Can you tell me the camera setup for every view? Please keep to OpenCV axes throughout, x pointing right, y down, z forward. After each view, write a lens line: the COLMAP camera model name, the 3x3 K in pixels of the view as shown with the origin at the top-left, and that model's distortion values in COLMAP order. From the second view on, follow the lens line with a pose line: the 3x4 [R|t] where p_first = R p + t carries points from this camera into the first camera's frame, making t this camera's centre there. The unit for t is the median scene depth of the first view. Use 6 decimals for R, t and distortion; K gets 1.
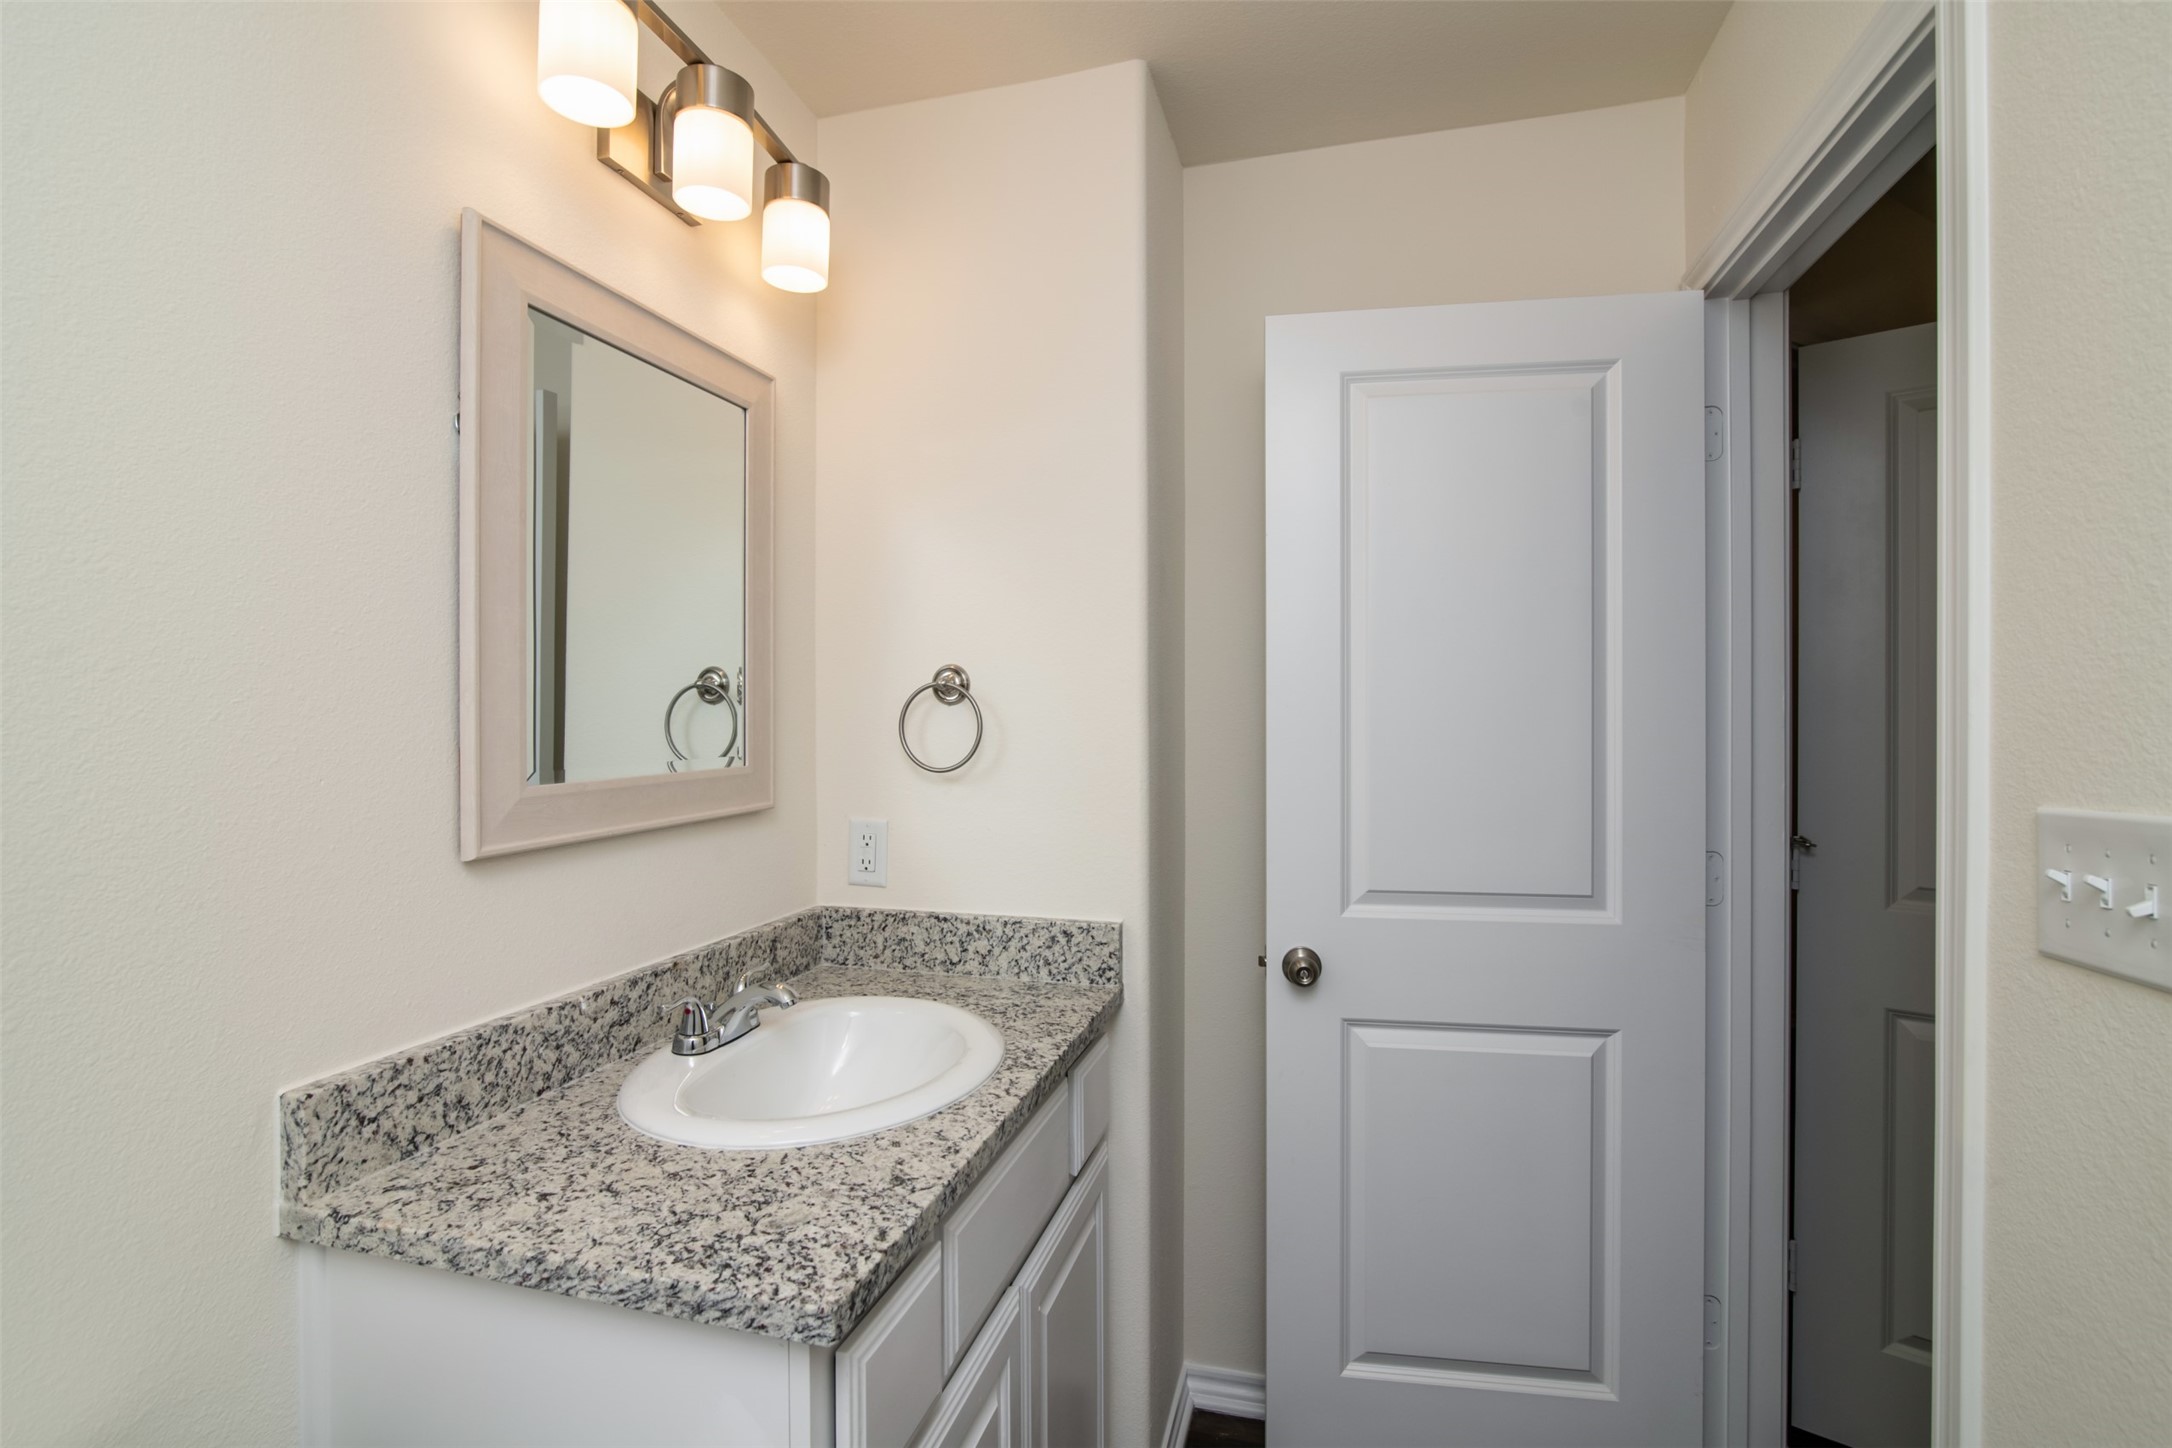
lens RADIAL K [[994.2, 0, 1081.8], [0, 994.2, 719.8], [0, 0, 1]] dist [-0.009795, 0.001748]
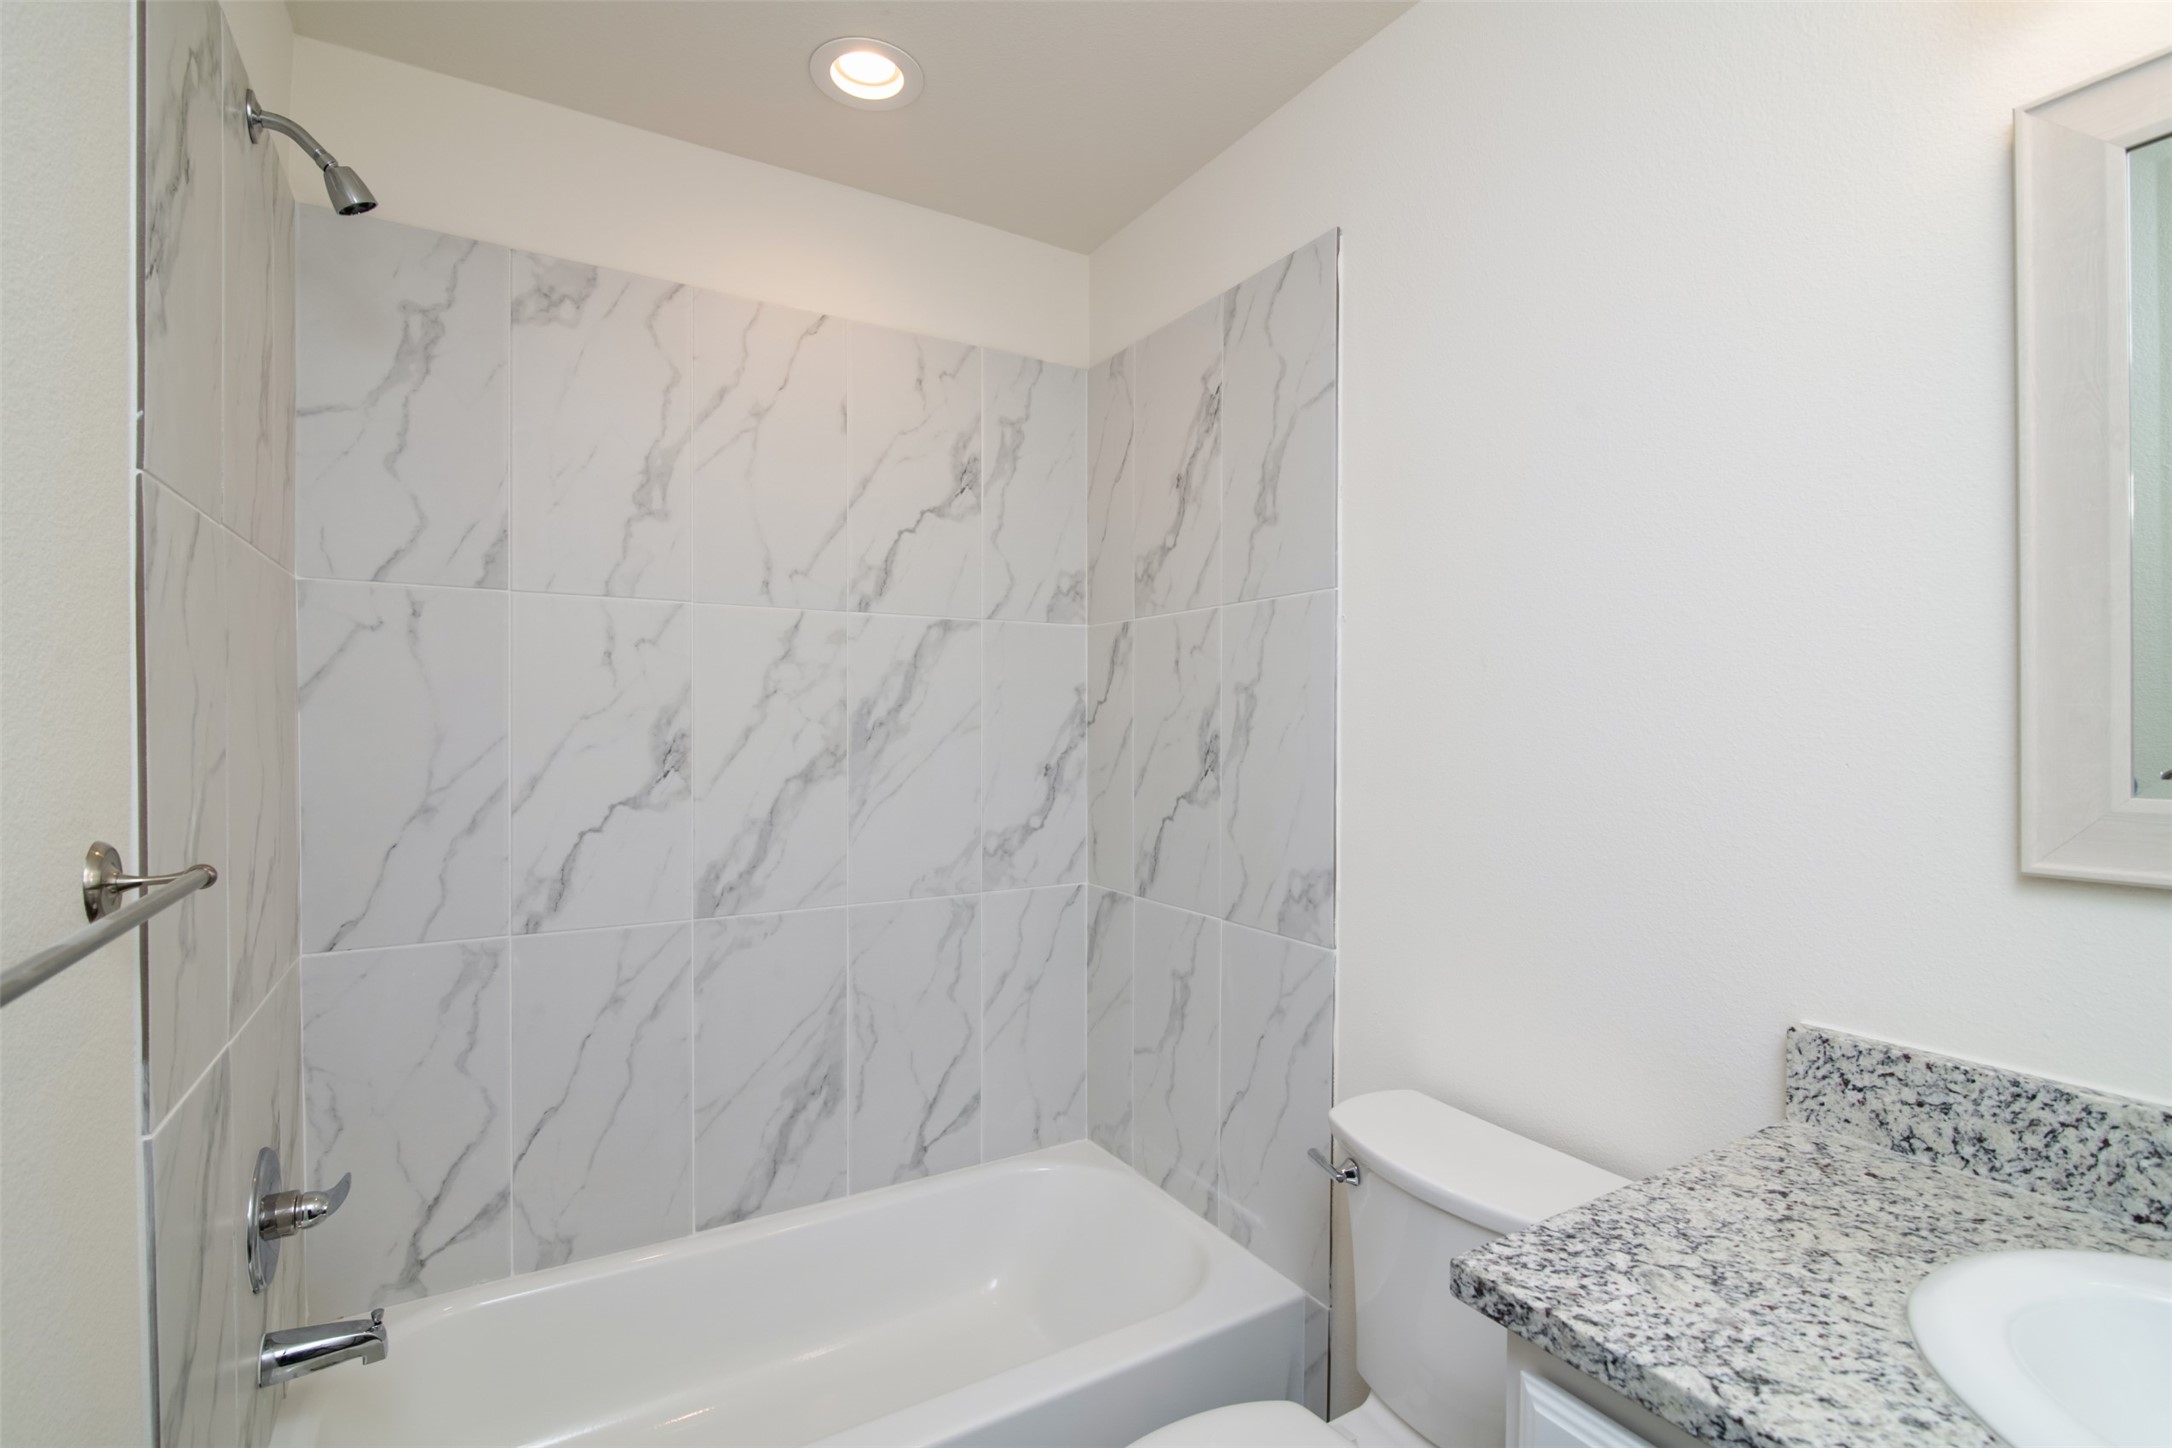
lens RADIAL K [[994.2, 0, 1081.8], [0, 994.2, 719.8], [0, 0, 1]] dist [-0.009795, 0.001748]
pose [[-0.682119, -0.002145, -0.731238, 0.623962], [-0.003340, 0.999994, 0.000182, 0.013408], [0.731234, 0.002566, -0.682122, 1.118820]]
